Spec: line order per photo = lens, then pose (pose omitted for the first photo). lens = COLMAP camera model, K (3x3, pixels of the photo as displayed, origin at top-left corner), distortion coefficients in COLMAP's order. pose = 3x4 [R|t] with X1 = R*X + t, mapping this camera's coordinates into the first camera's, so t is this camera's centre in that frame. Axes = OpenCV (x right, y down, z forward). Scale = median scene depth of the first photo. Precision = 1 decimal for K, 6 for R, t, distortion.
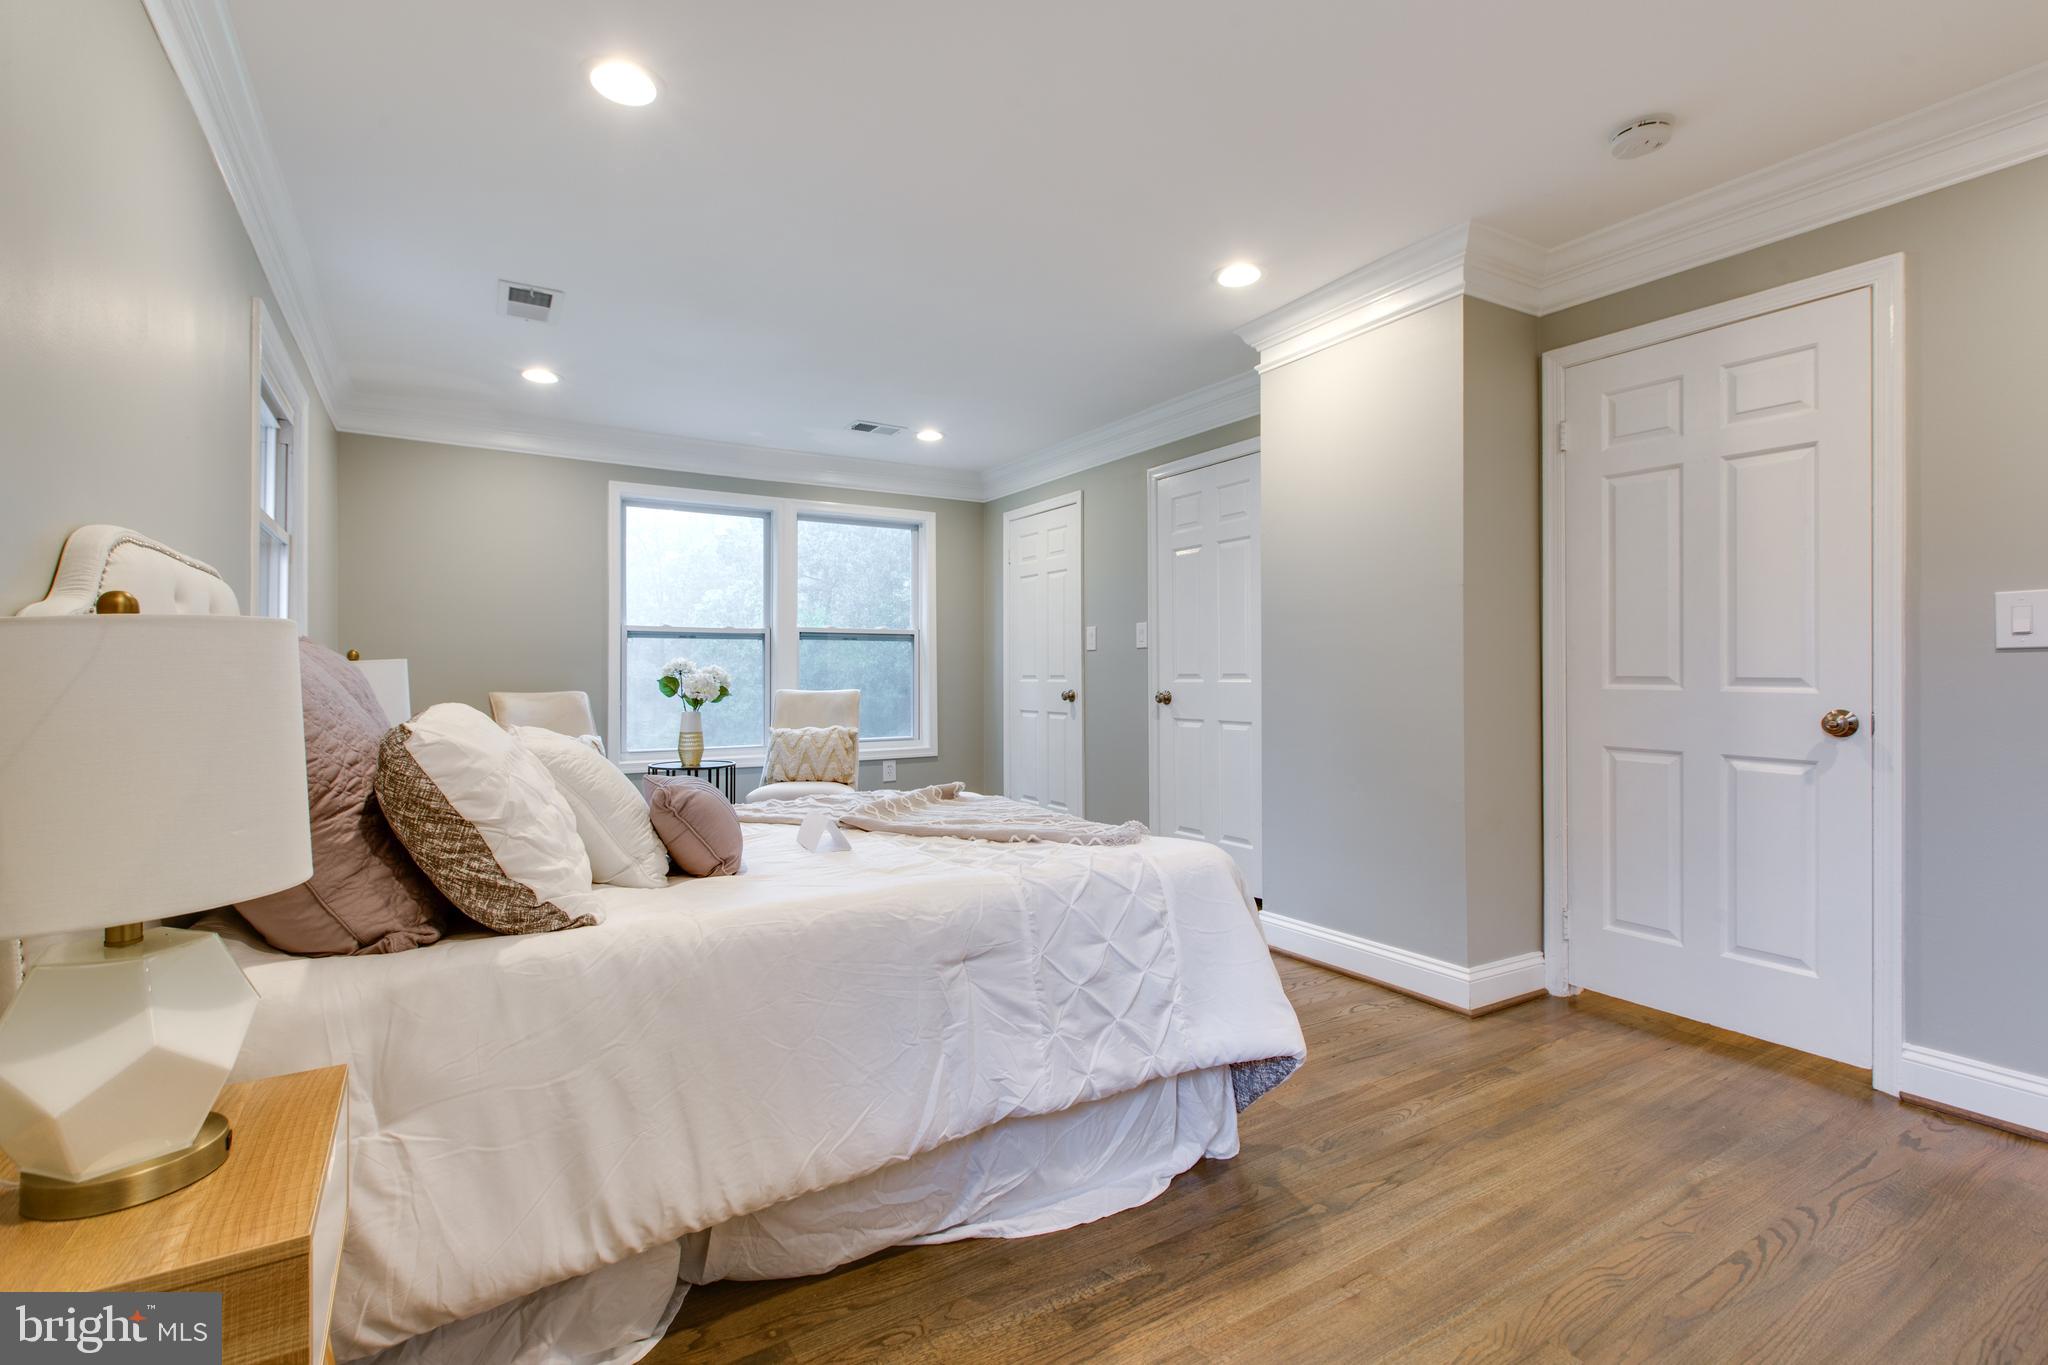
lens RADIAL K [[928.2, 0, 1024.8], [0, 928.2, 676.6], [0, 0, 1]] dist [0.001682, 0.001518]
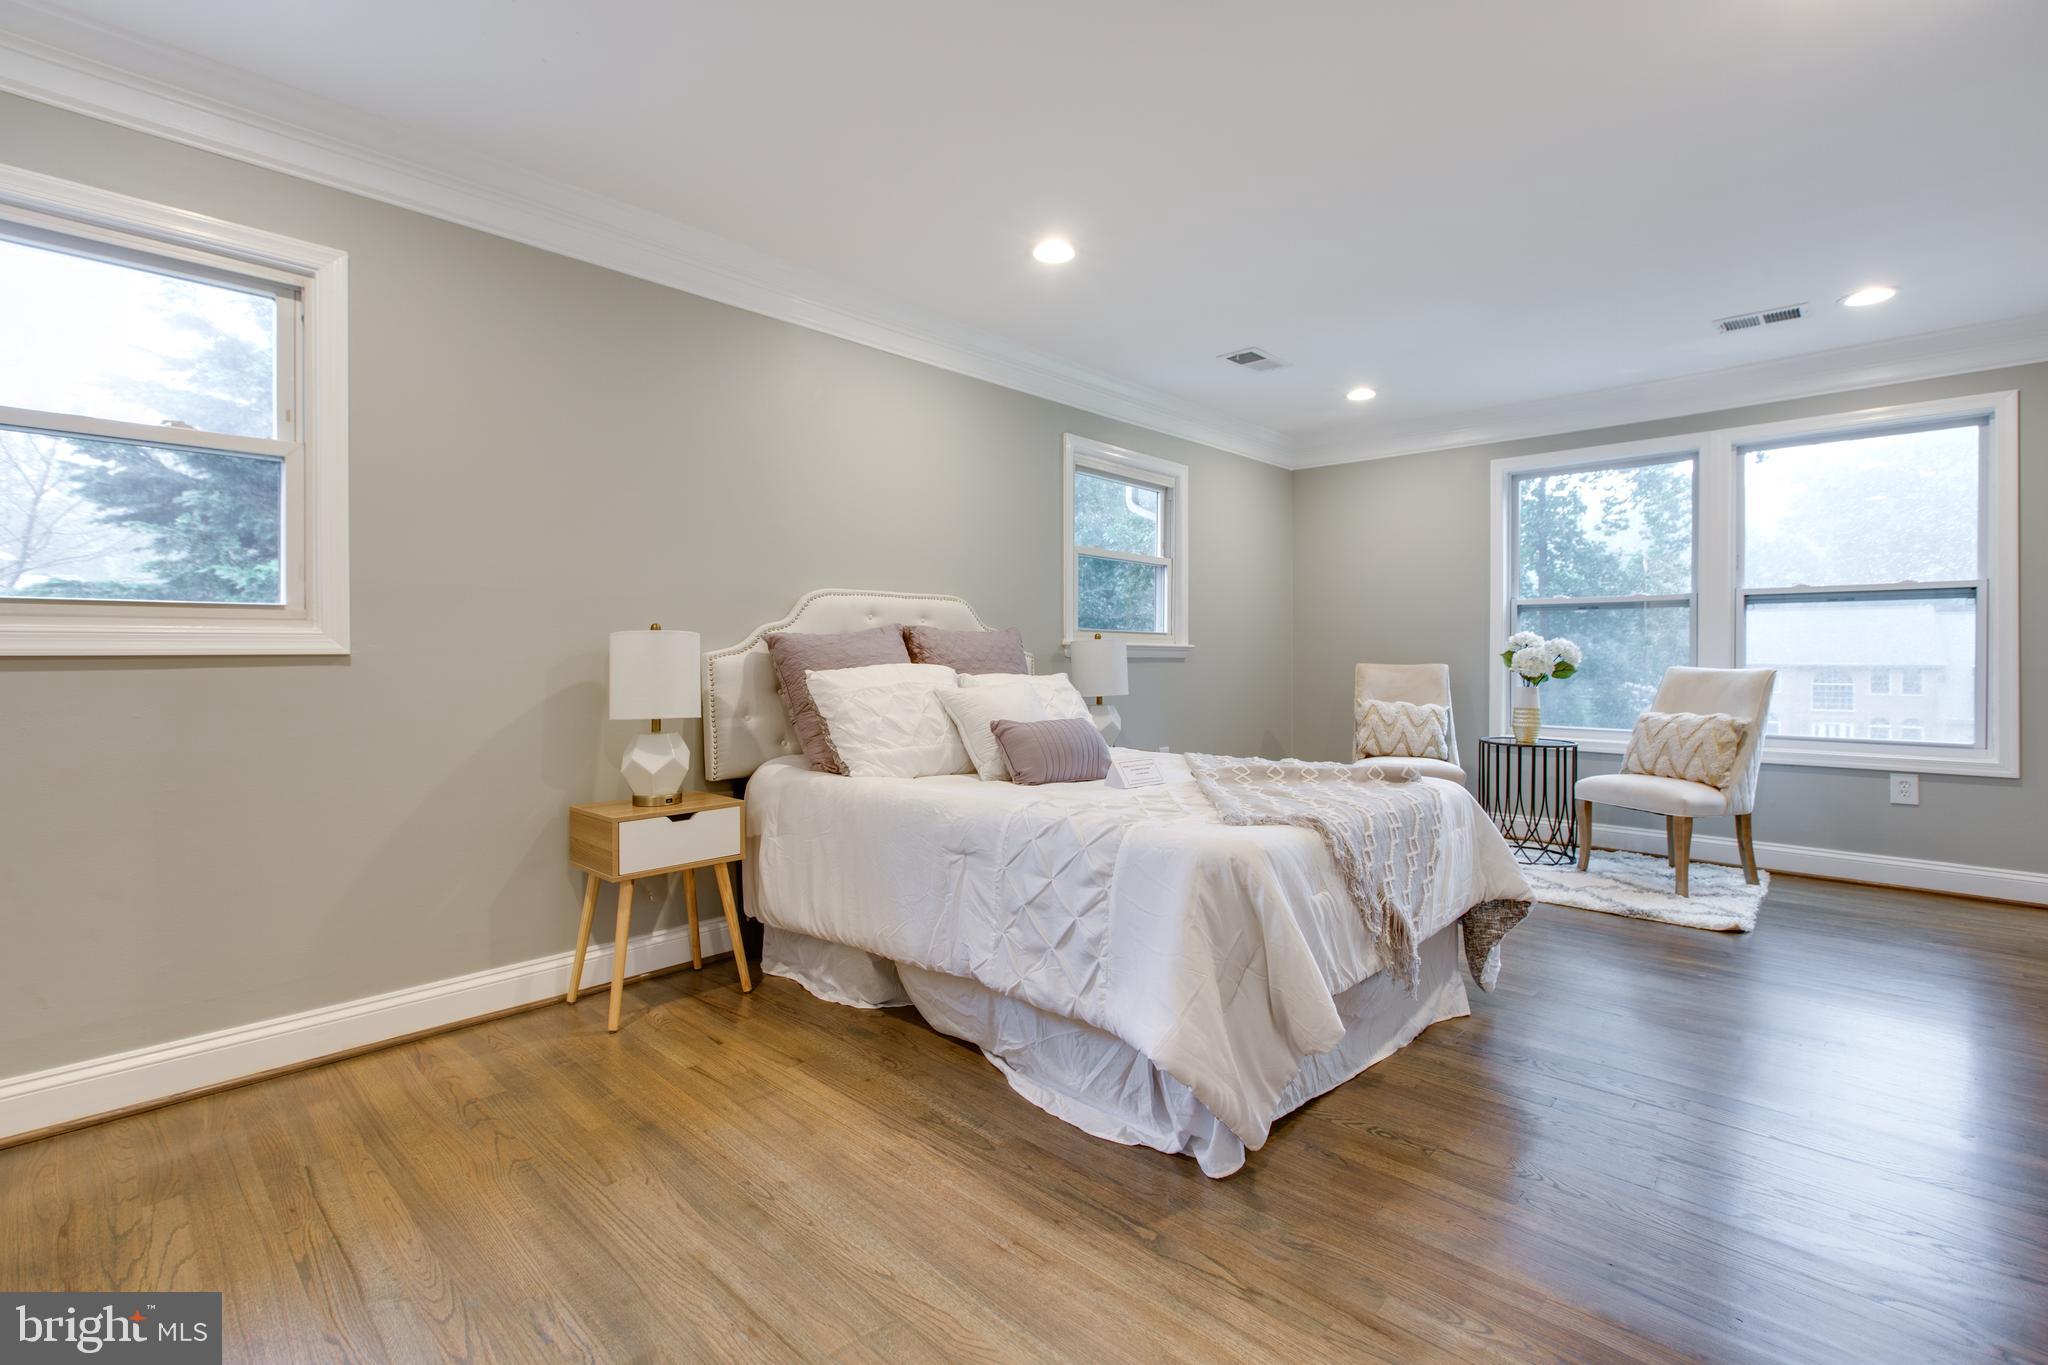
lens RADIAL K [[928.2, 0, 1028.1], [0, 928.2, 669.9], [0, 0, 1]] dist [0.001682, 0.001518]
pose [[0.254991, 0.022053, -0.966692, 0.418983], [-0.001600, 0.999748, 0.022385, -0.000692], [0.966942, -0.004161, 0.254962, 0.237635]]
